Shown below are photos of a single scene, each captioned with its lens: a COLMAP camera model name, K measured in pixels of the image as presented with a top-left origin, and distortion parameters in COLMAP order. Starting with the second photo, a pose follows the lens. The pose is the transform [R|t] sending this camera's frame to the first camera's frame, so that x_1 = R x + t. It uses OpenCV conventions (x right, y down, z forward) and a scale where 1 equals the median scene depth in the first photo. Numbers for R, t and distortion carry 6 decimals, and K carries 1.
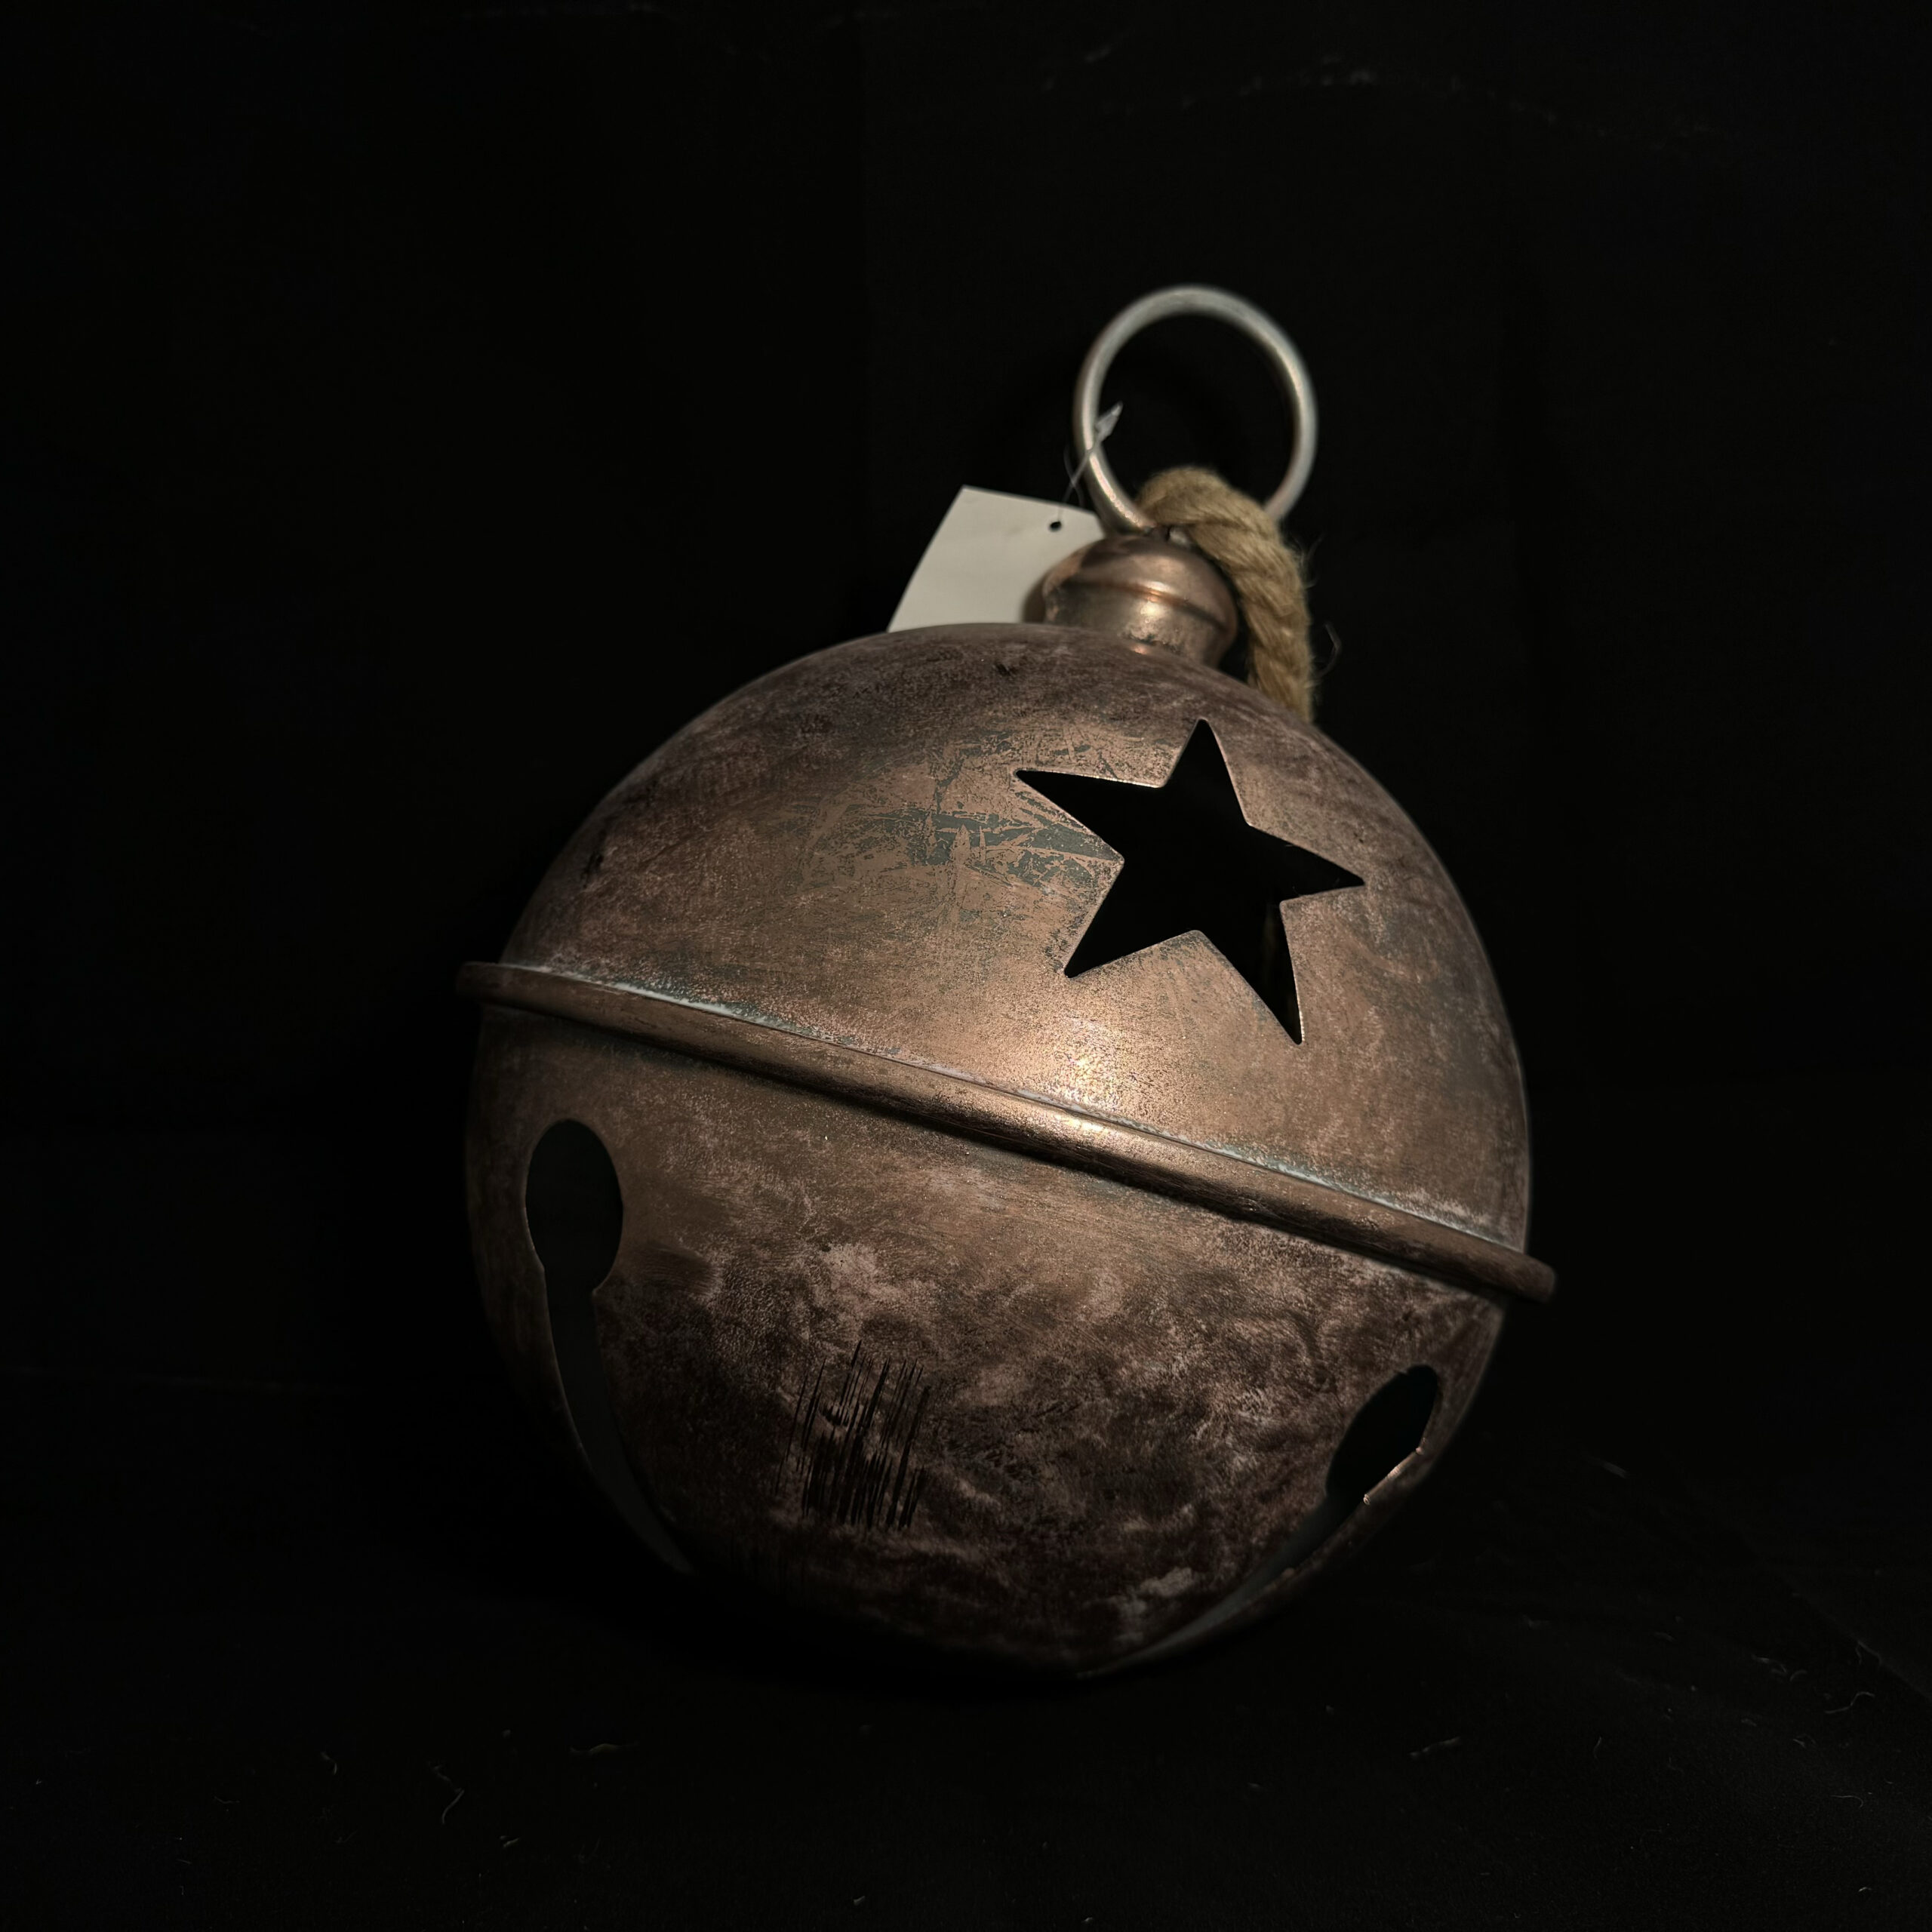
lens RADIAL K [[2007.6, 0, 961.0], [0, 2007.6, 929.8], [0, 0, 1]] dist [0.009663, 0.000000]
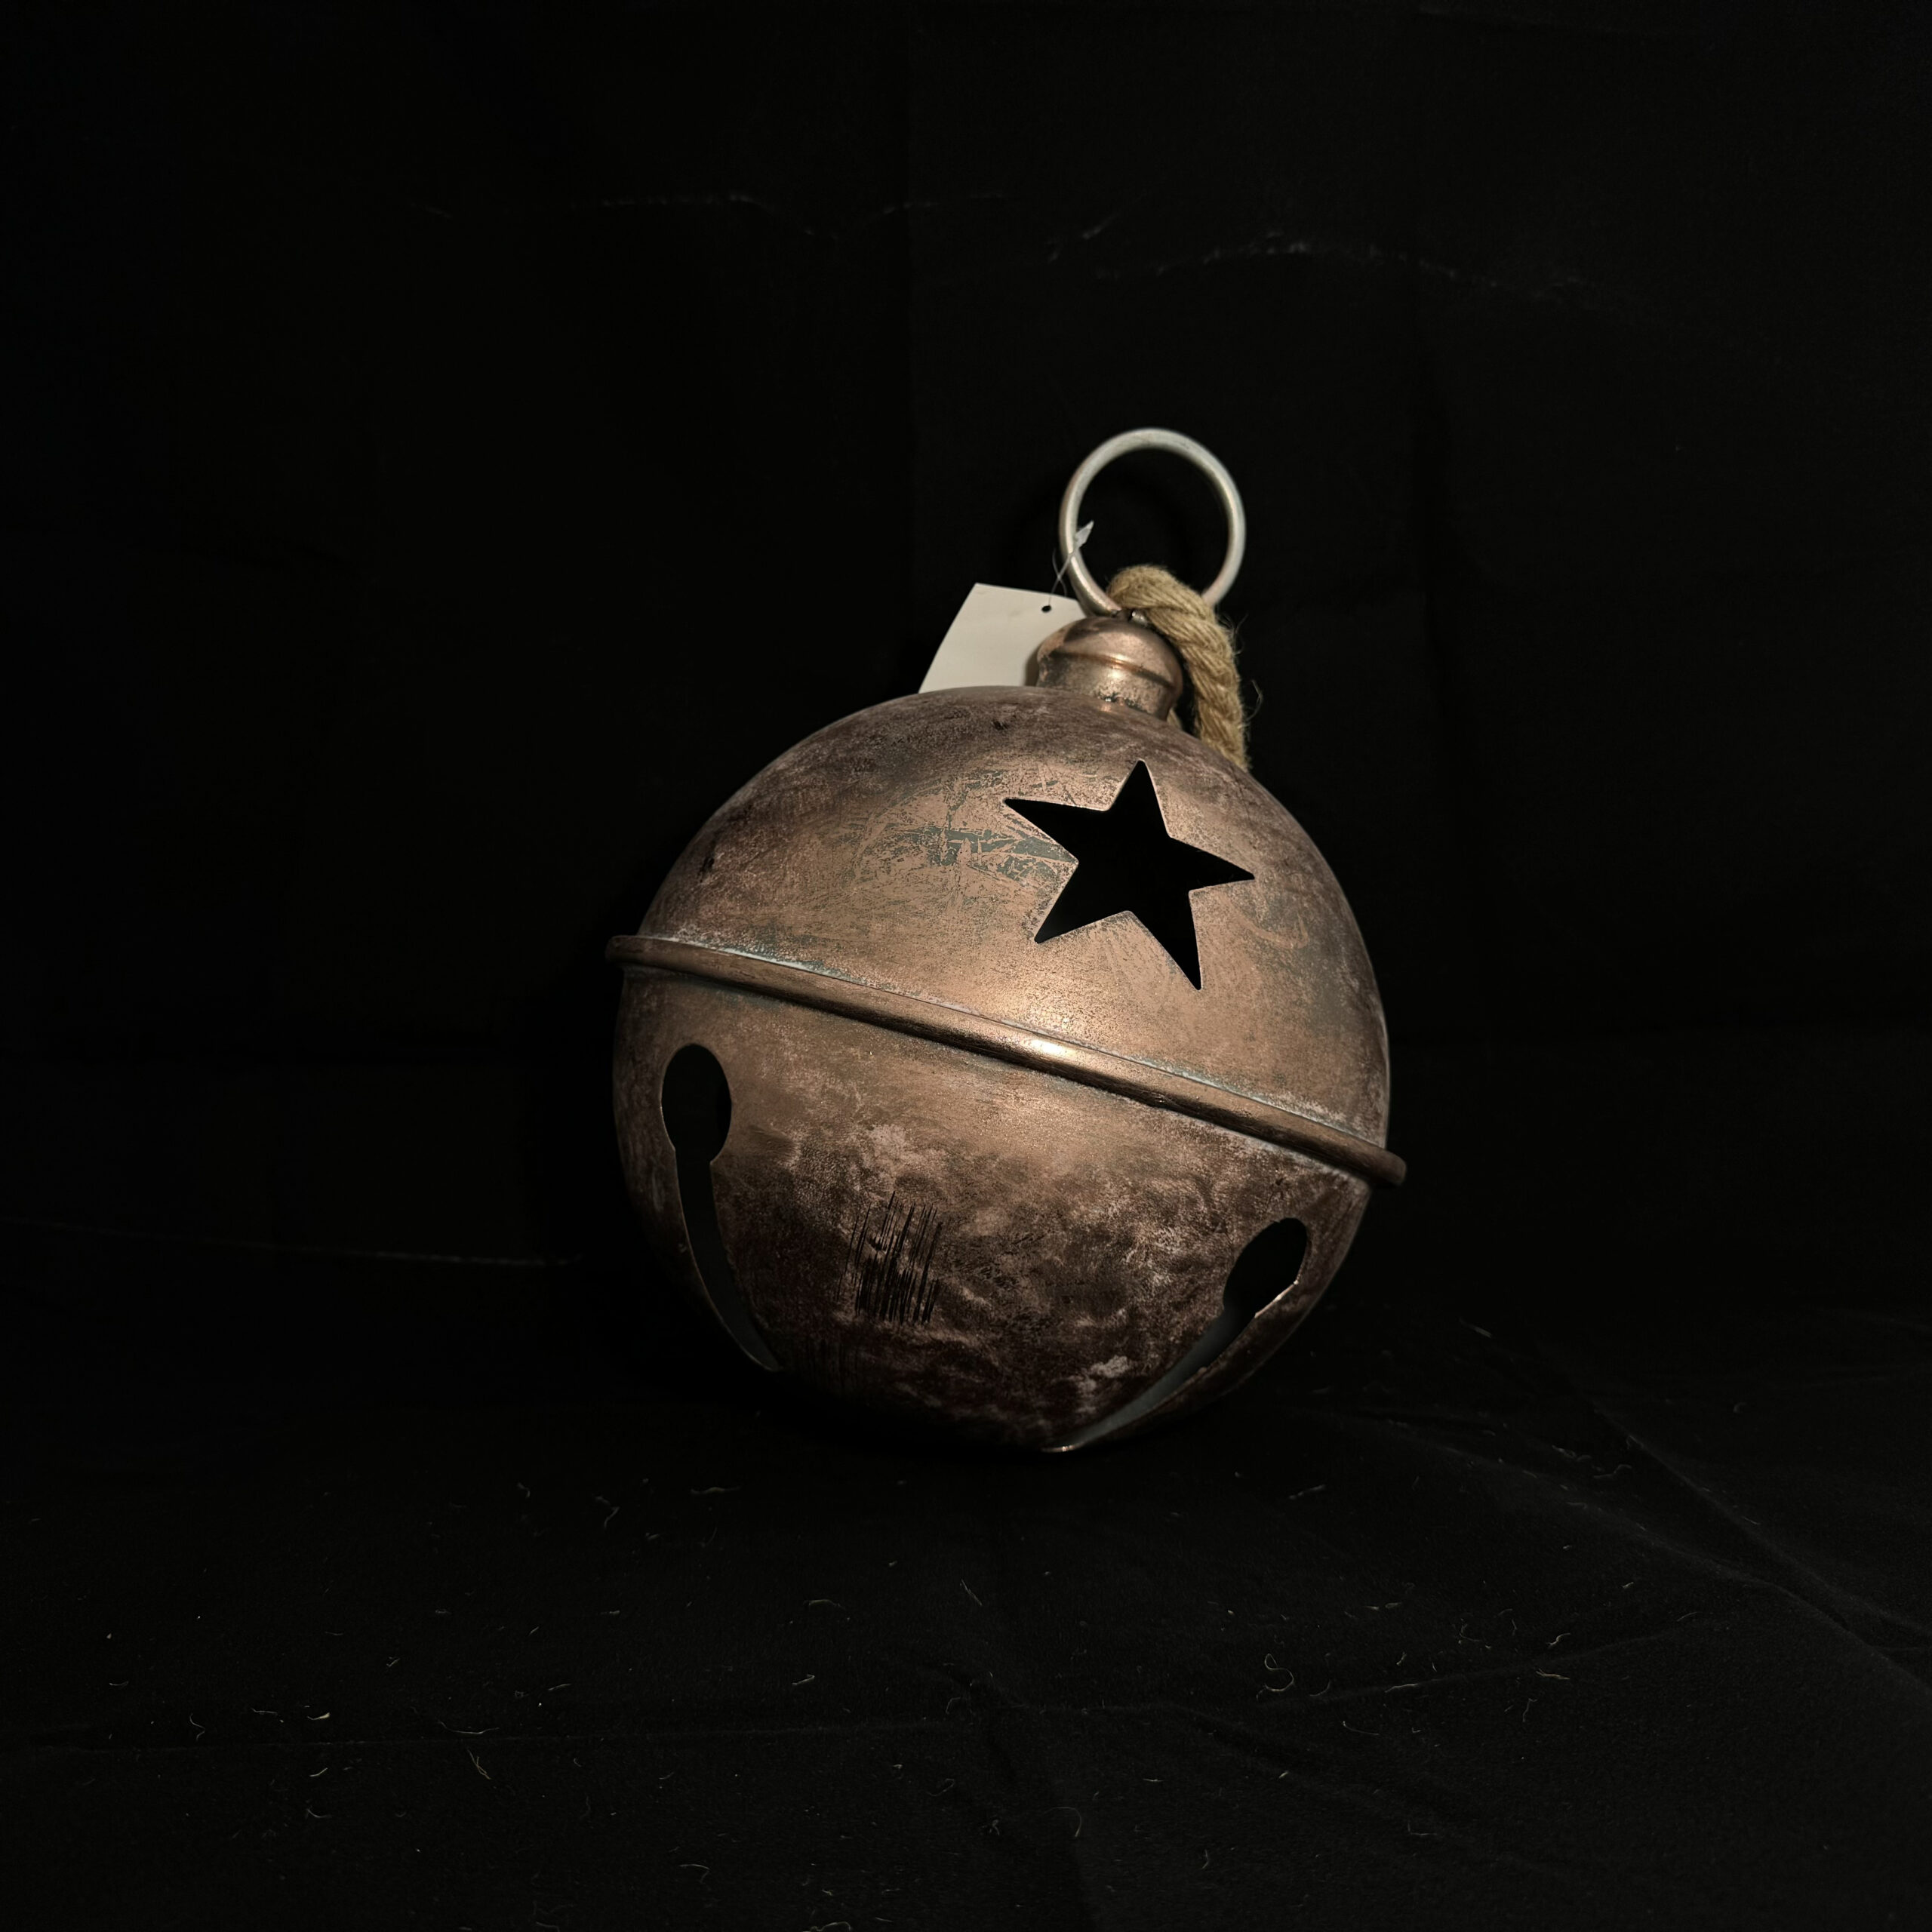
lens RADIAL K [[2007.6, 0, 959.5], [0, 2007.6, 967.5], [0, 0, 1]] dist [0.009663, 0.000000]
pose [[0.999396, -0.000420, -0.034749, 0.045167], [0.001171, 0.999766, 0.021590, 0.009381], [0.034732, -0.021617, 0.999163, -0.428125]]
